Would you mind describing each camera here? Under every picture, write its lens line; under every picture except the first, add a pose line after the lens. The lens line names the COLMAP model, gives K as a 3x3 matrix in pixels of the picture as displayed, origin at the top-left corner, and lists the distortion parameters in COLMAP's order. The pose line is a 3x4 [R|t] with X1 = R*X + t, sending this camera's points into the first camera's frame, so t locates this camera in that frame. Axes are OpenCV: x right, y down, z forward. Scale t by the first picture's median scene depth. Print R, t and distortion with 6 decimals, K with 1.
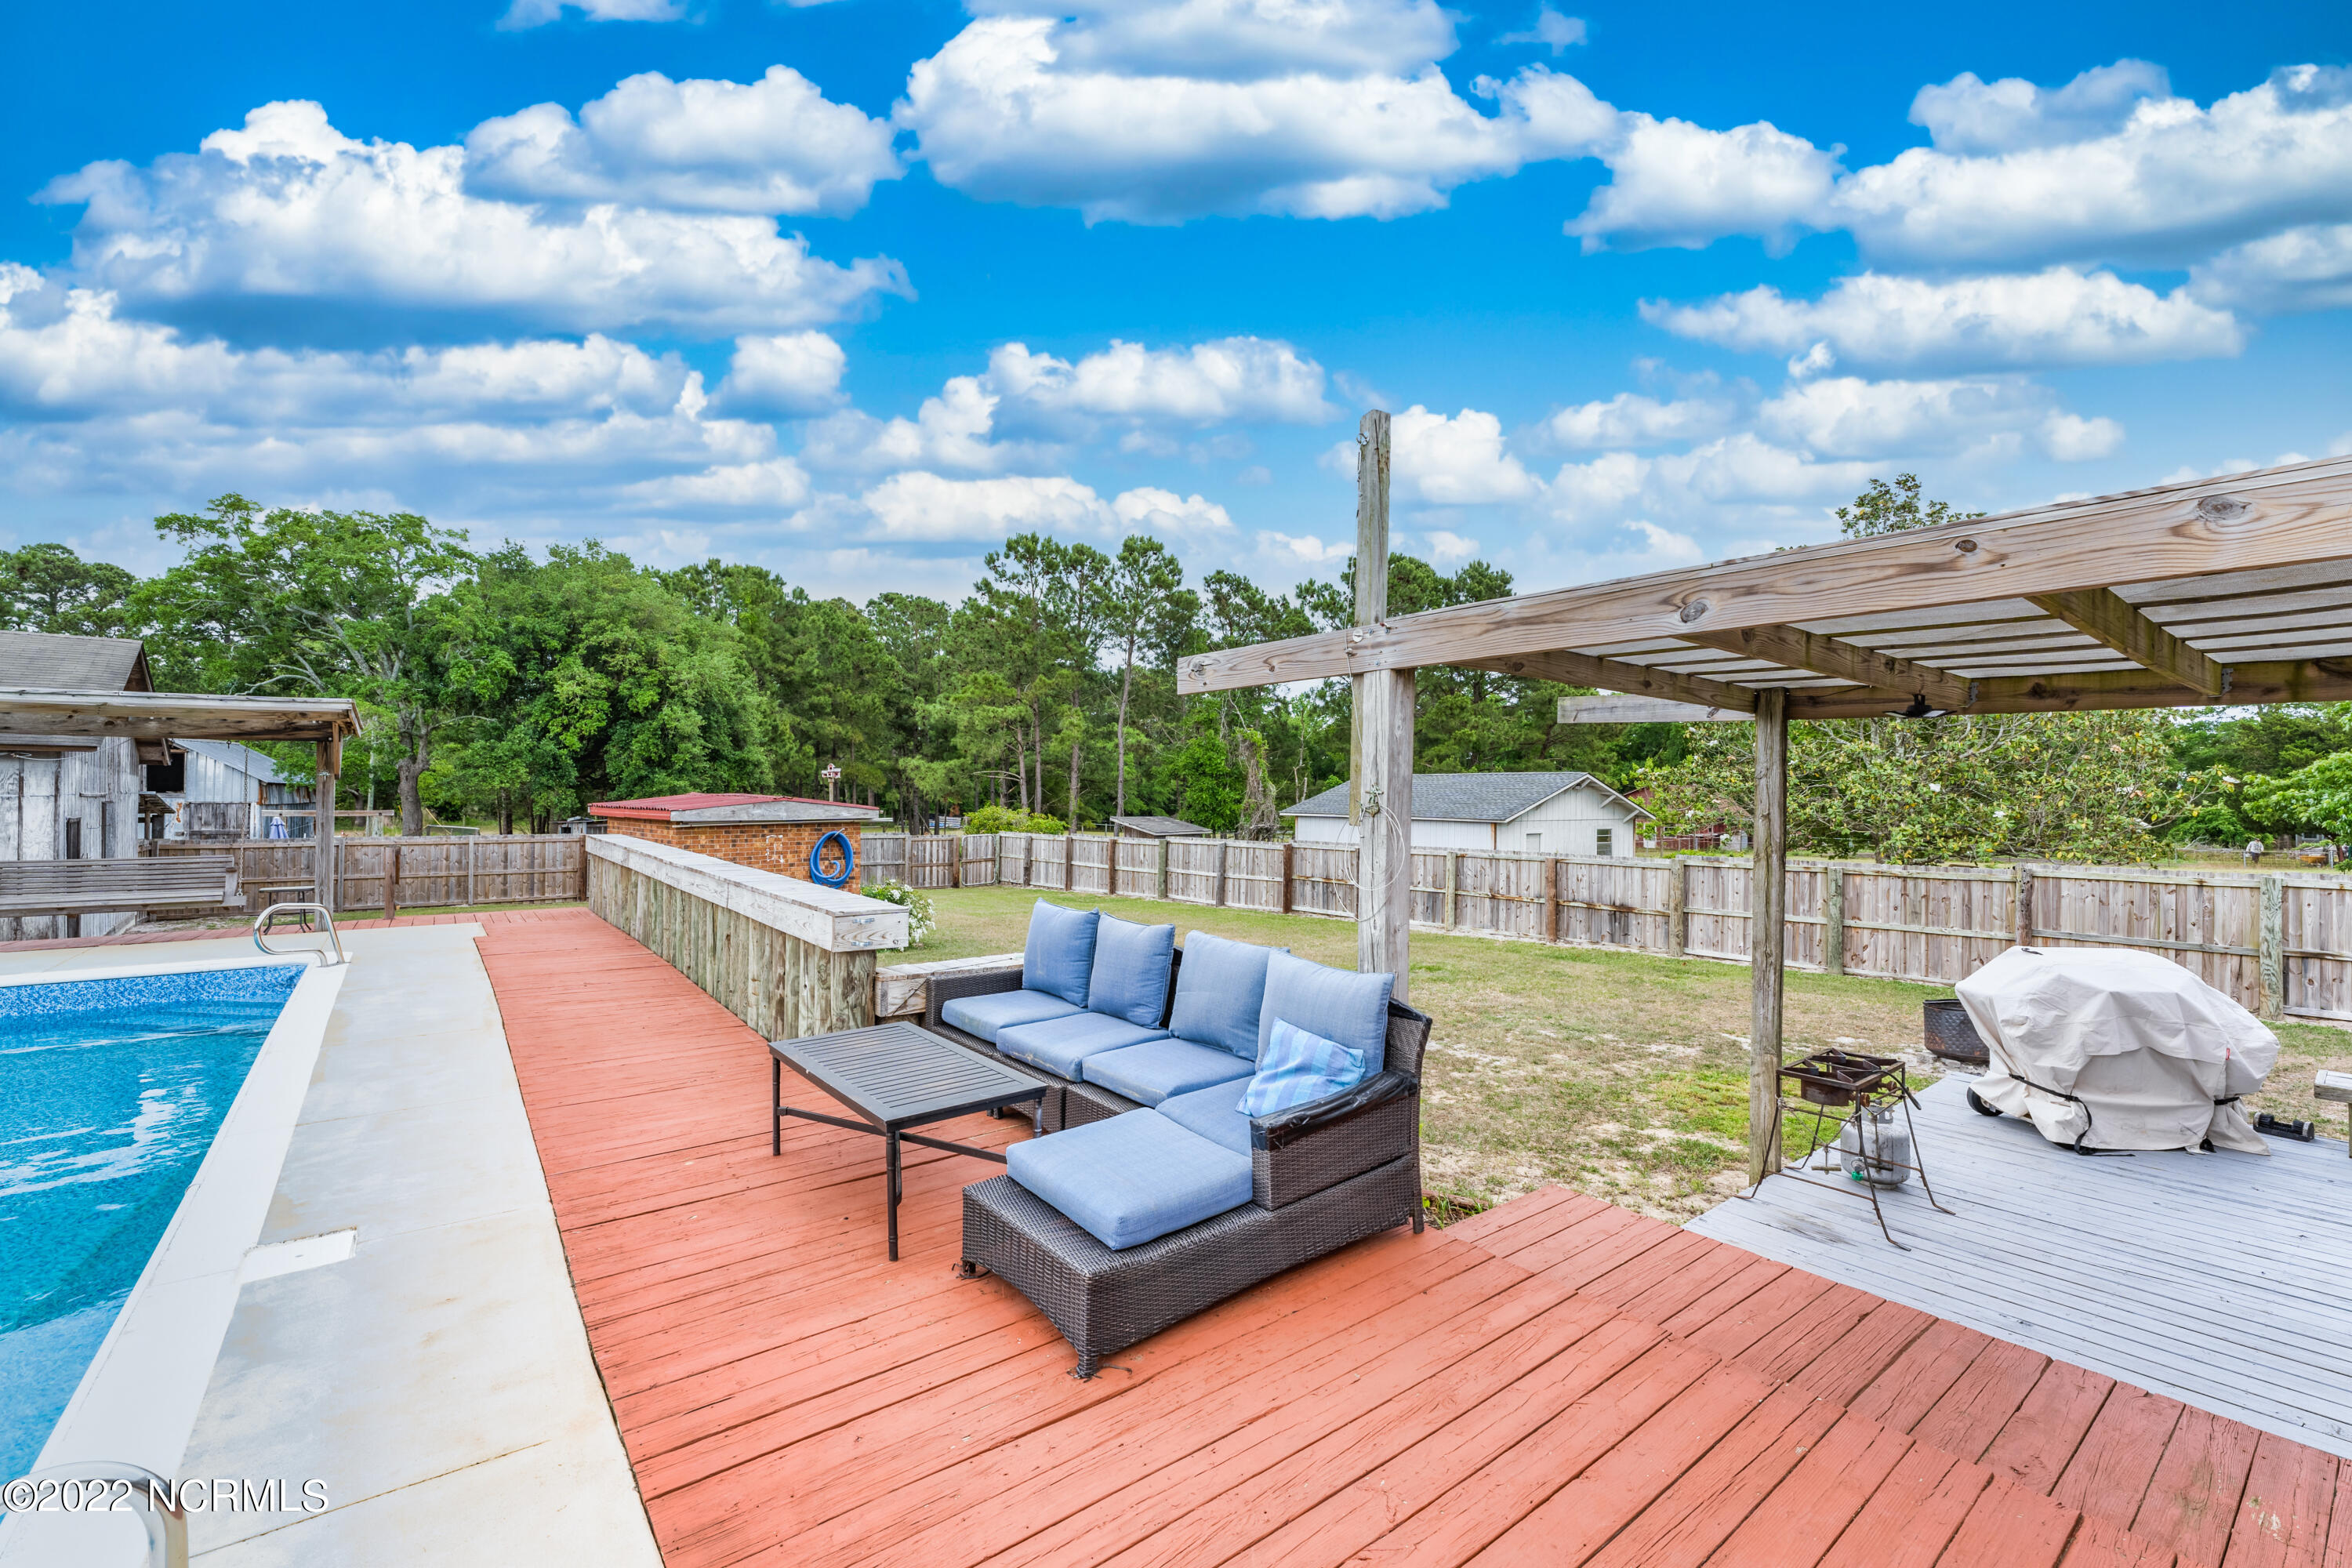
lens RADIAL K [[983.5, 0, 1206.7], [0, 983.5, 788.8], [0, 0, 1]] dist [0.001215, -0.000227]
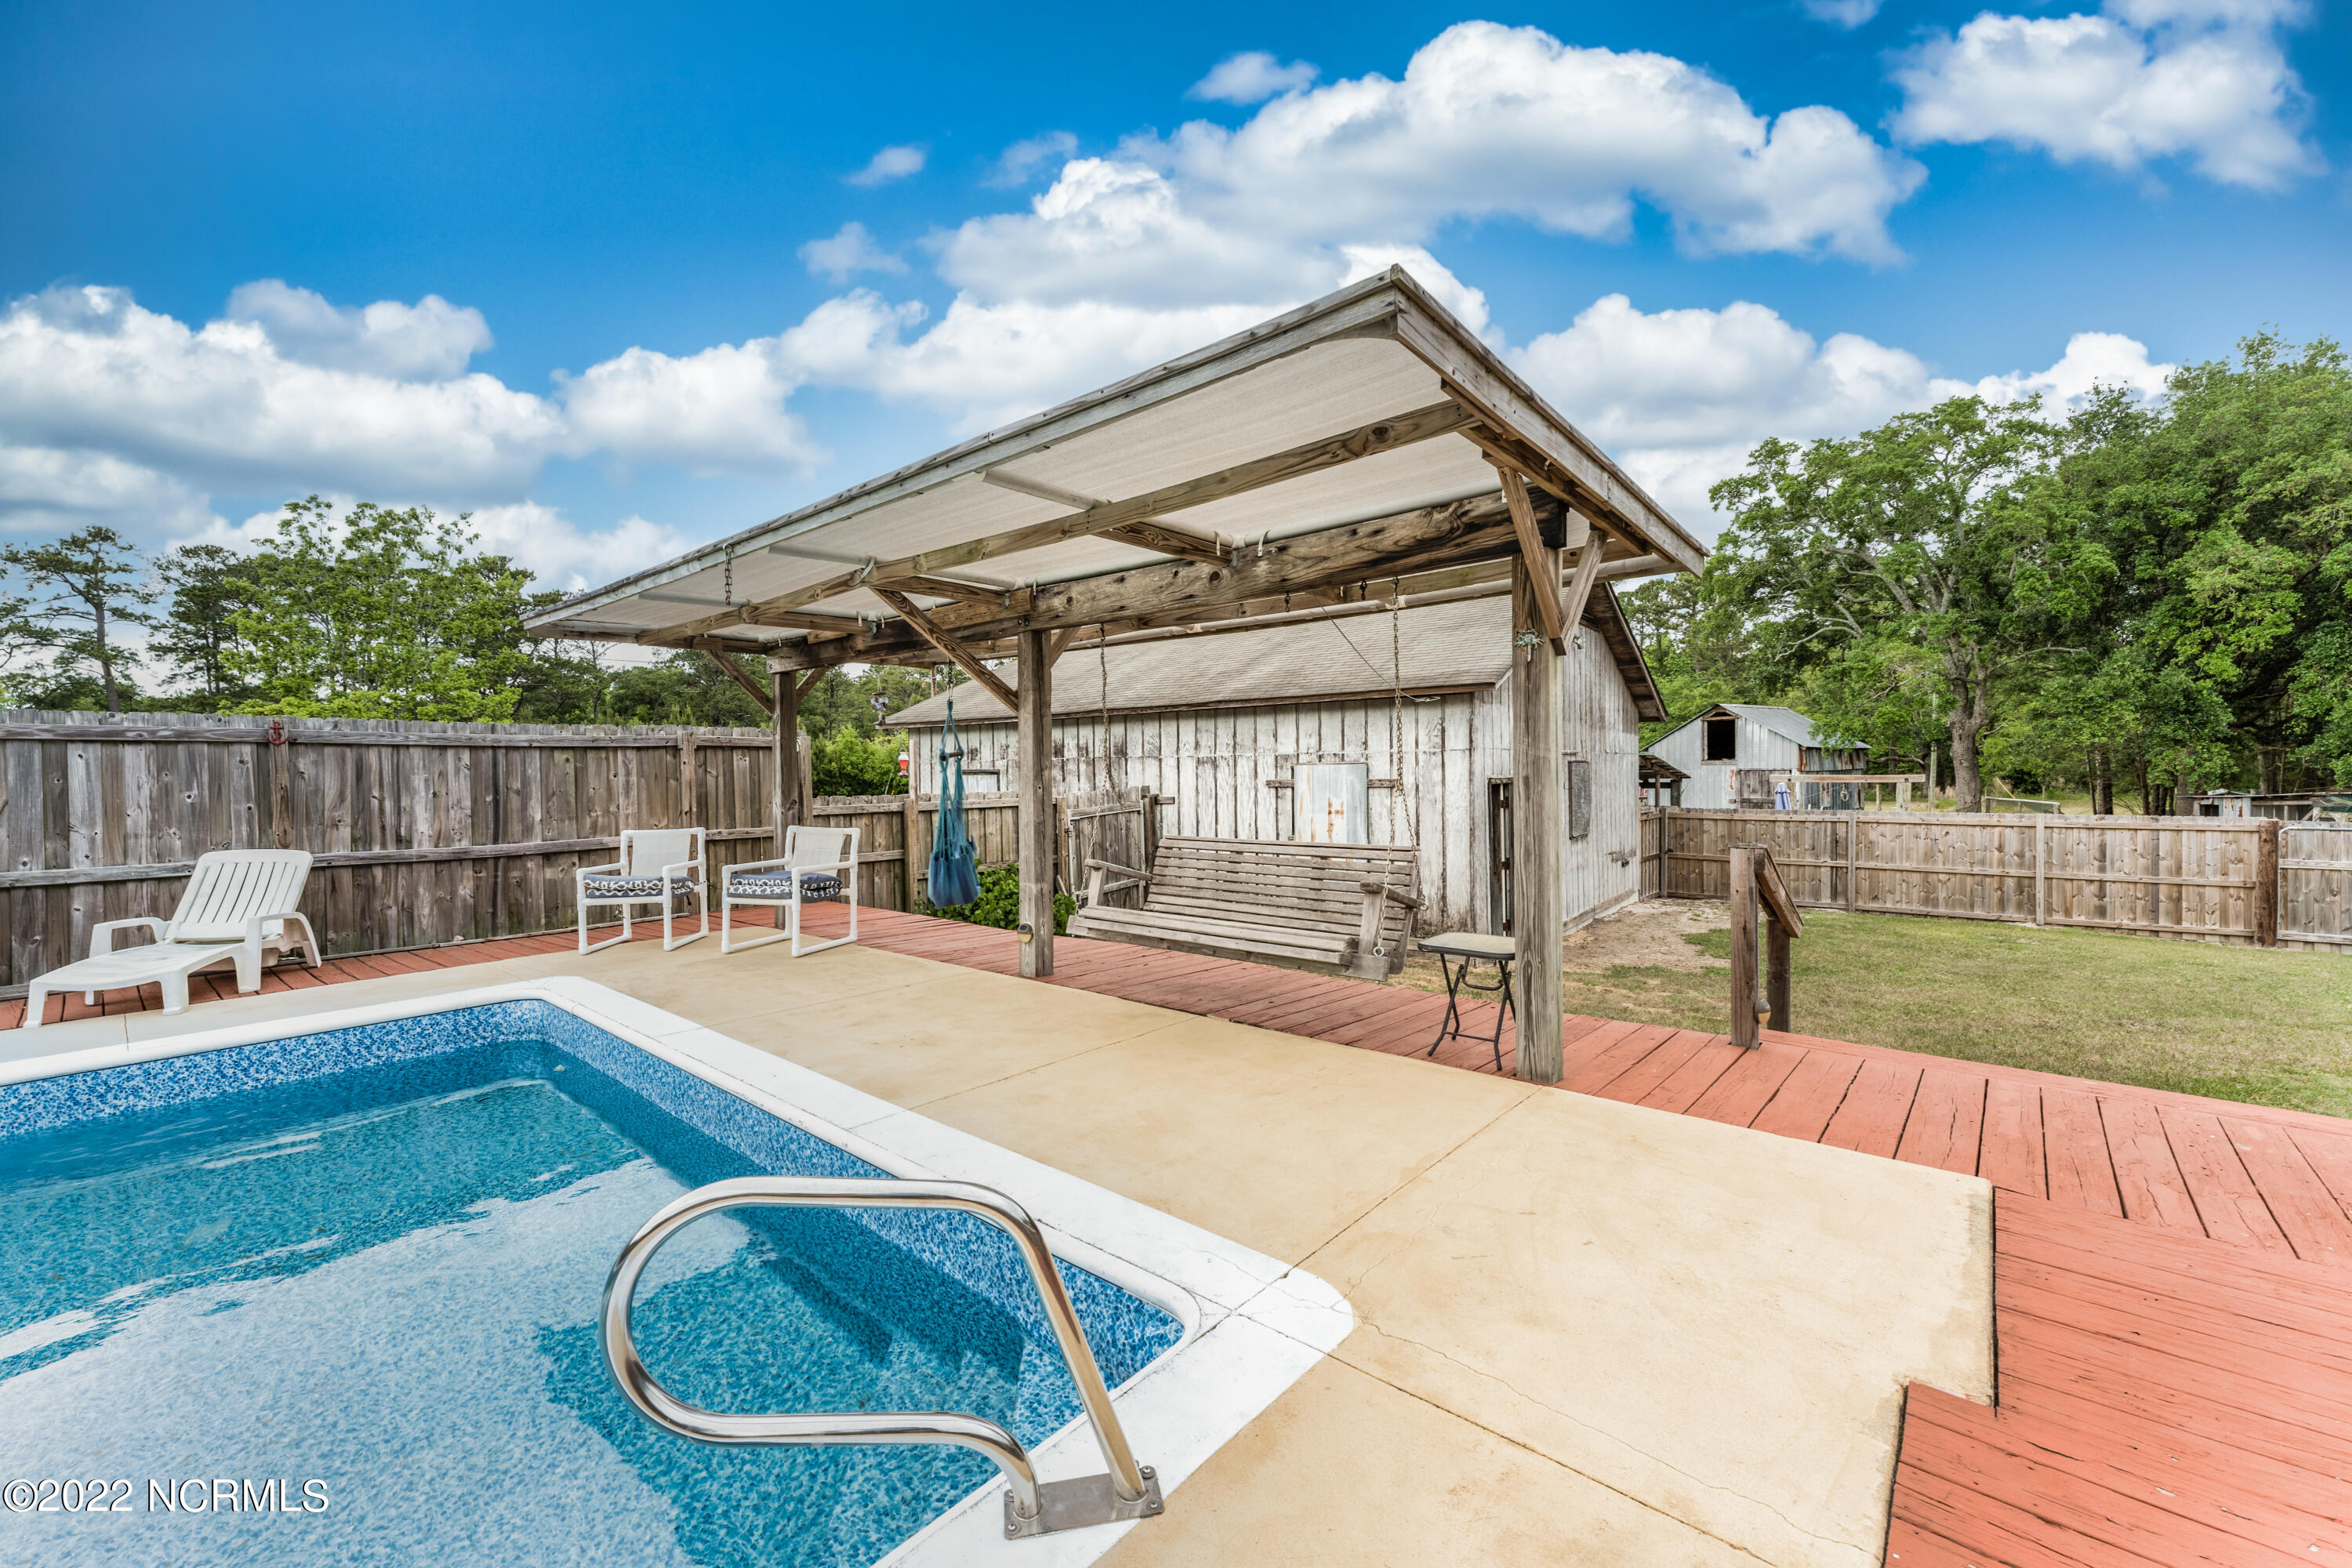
lens RADIAL K [[983.5, 0, 1162.8], [0, 983.5, 783.2], [0, 0, 1]] dist [0.001215, -0.000227]
pose [[0.188838, 0.004306, -0.981999, -0.160333], [0.017667, 0.999814, 0.007781, 0.008732], [0.981849, -0.018818, 0.188727, 0.225476]]
